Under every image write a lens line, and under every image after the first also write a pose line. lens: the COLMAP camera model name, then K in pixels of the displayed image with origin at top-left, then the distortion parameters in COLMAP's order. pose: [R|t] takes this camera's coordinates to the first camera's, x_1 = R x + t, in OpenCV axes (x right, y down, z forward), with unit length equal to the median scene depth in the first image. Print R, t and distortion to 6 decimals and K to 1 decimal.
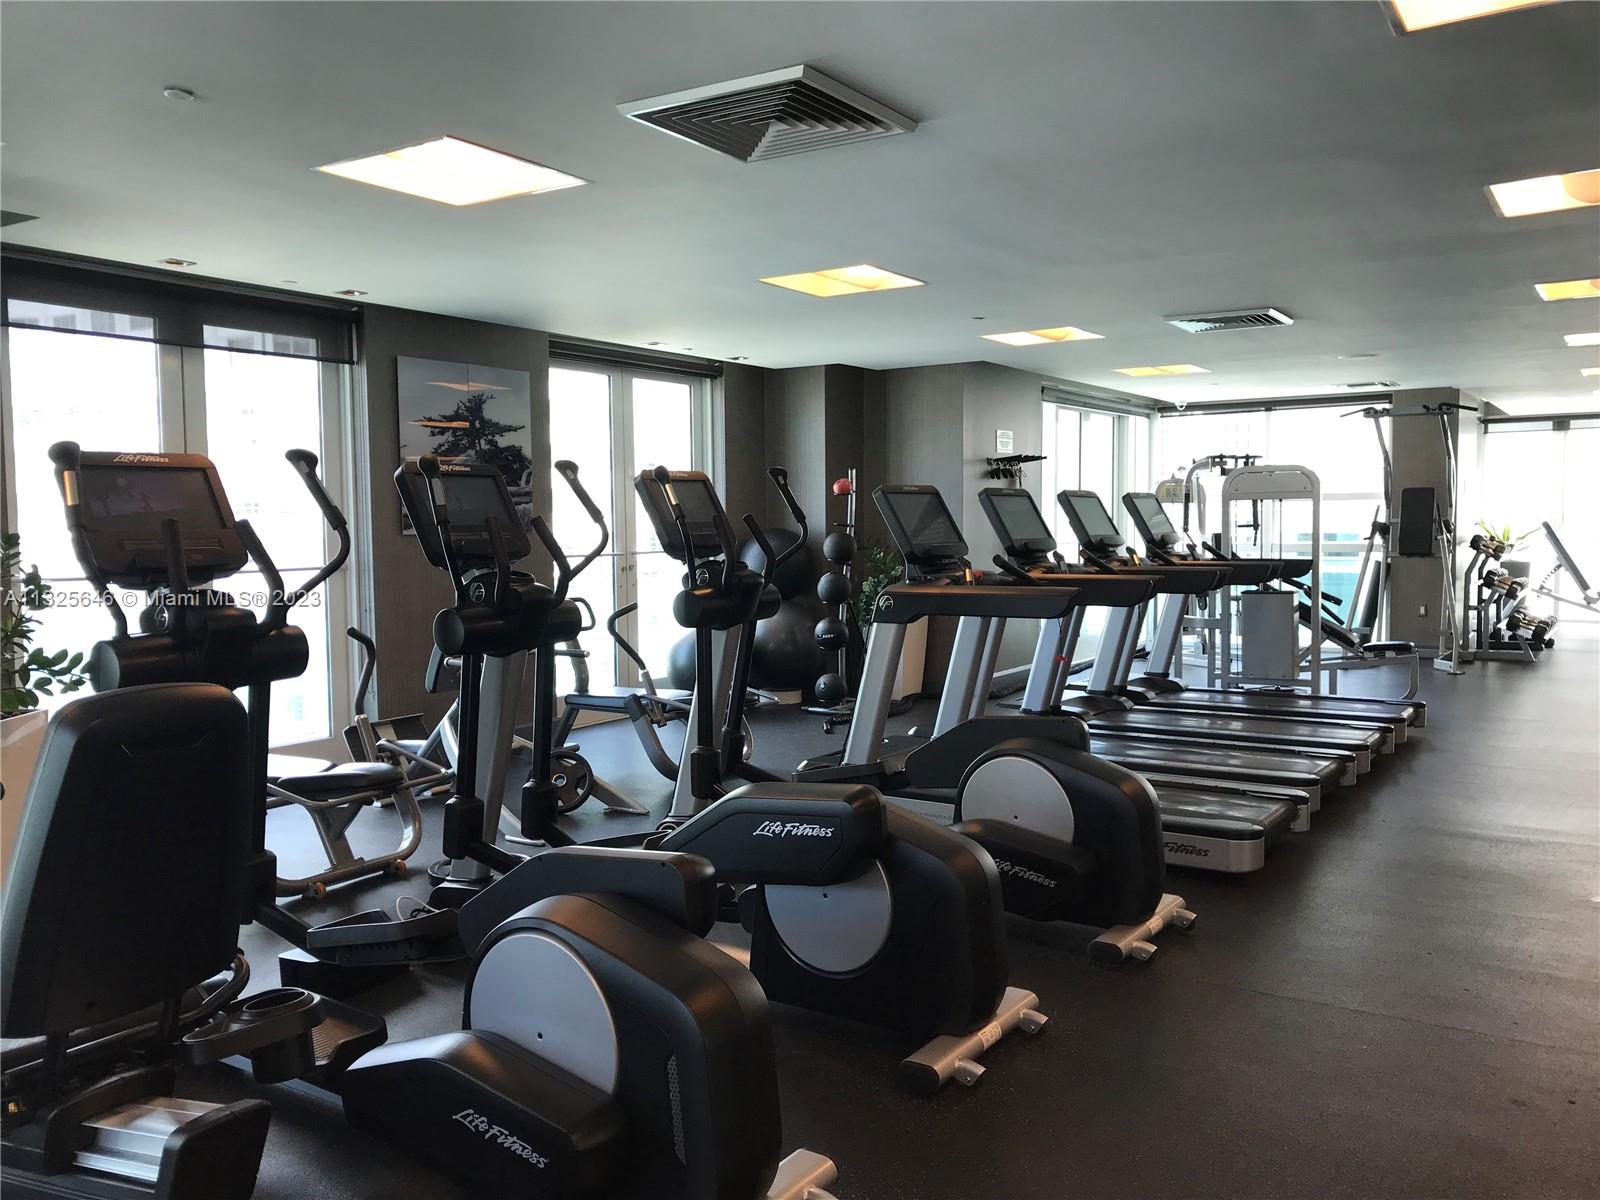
lens RADIAL K [[1300.2, 0, 800.0], [0, 1300.2, 600.0], [0, 0, 1]] dist [0.004346, 0.004083]
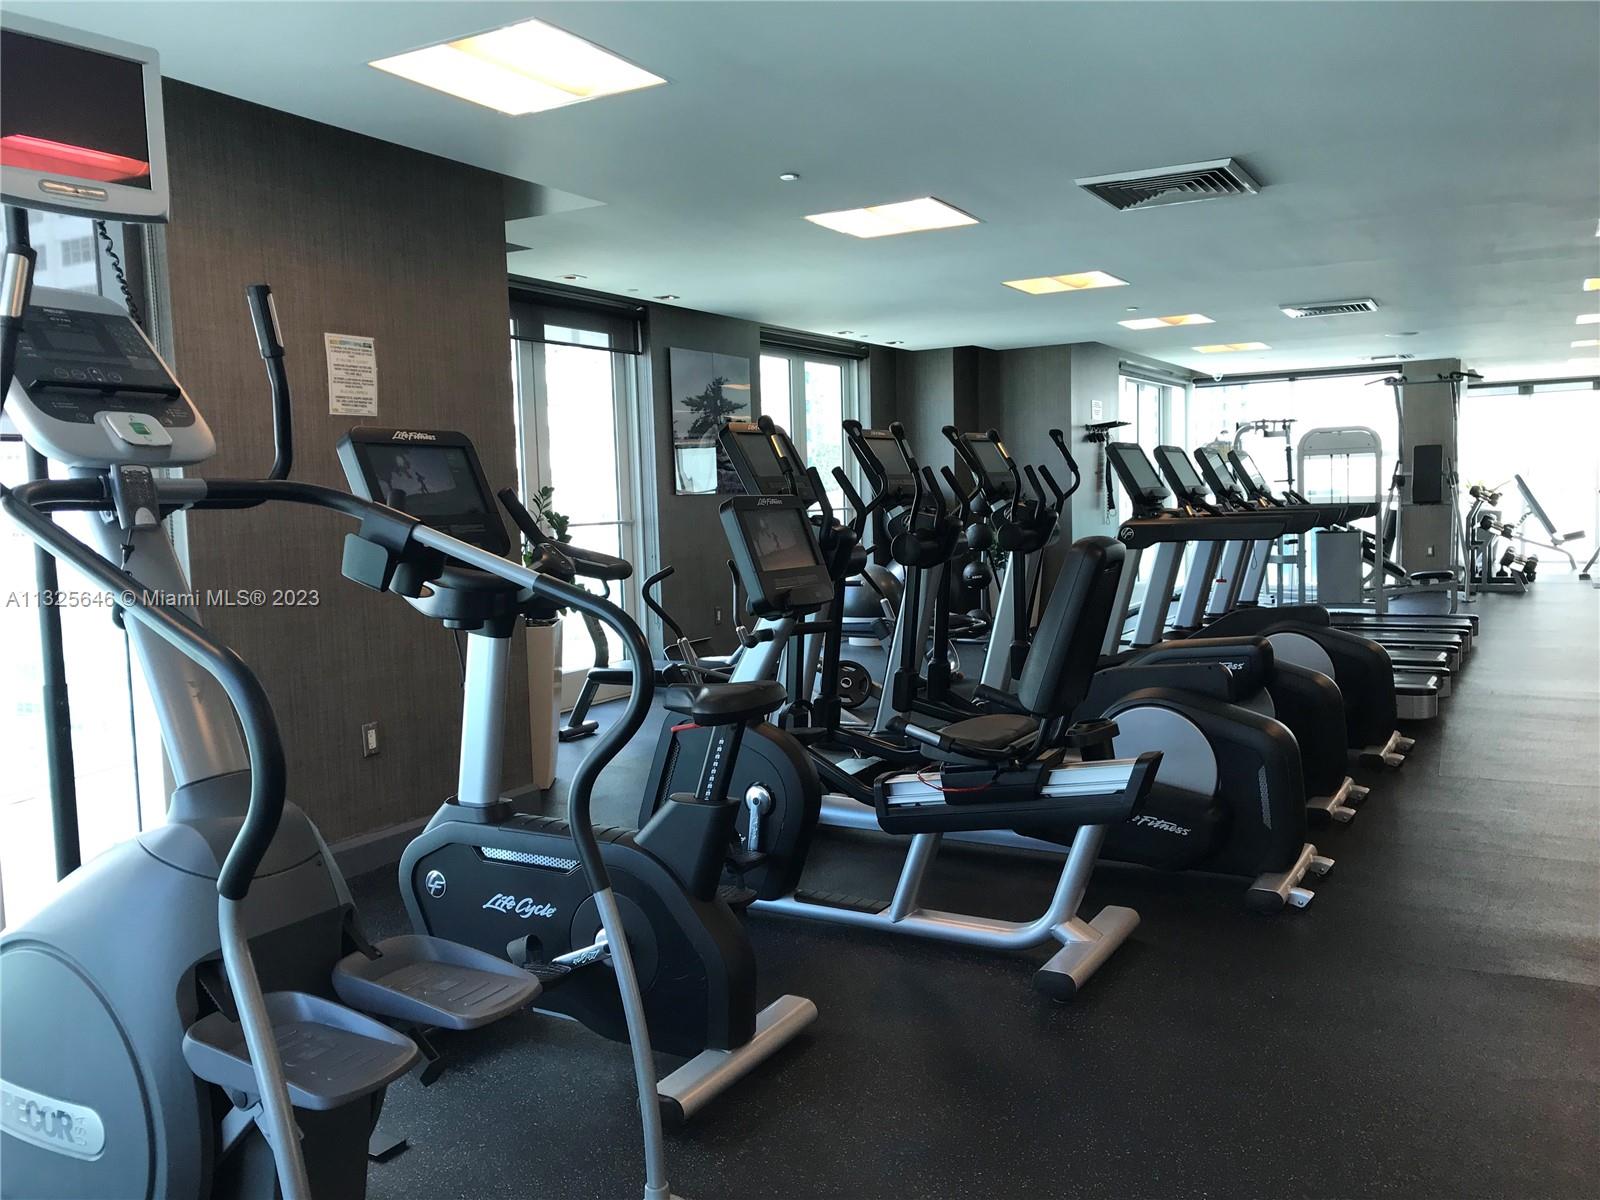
lens RADIAL K [[1284.8, 0, 799.9], [0, 1284.8, 609.8], [0, 0, 1]] dist [0.004955, -0.005085]
pose [[0.998359, -0.023771, 0.052100, -0.174072], [0.022287, 0.999334, 0.028885, 0.017689], [-0.052752, -0.027676, 0.998224, -0.144214]]
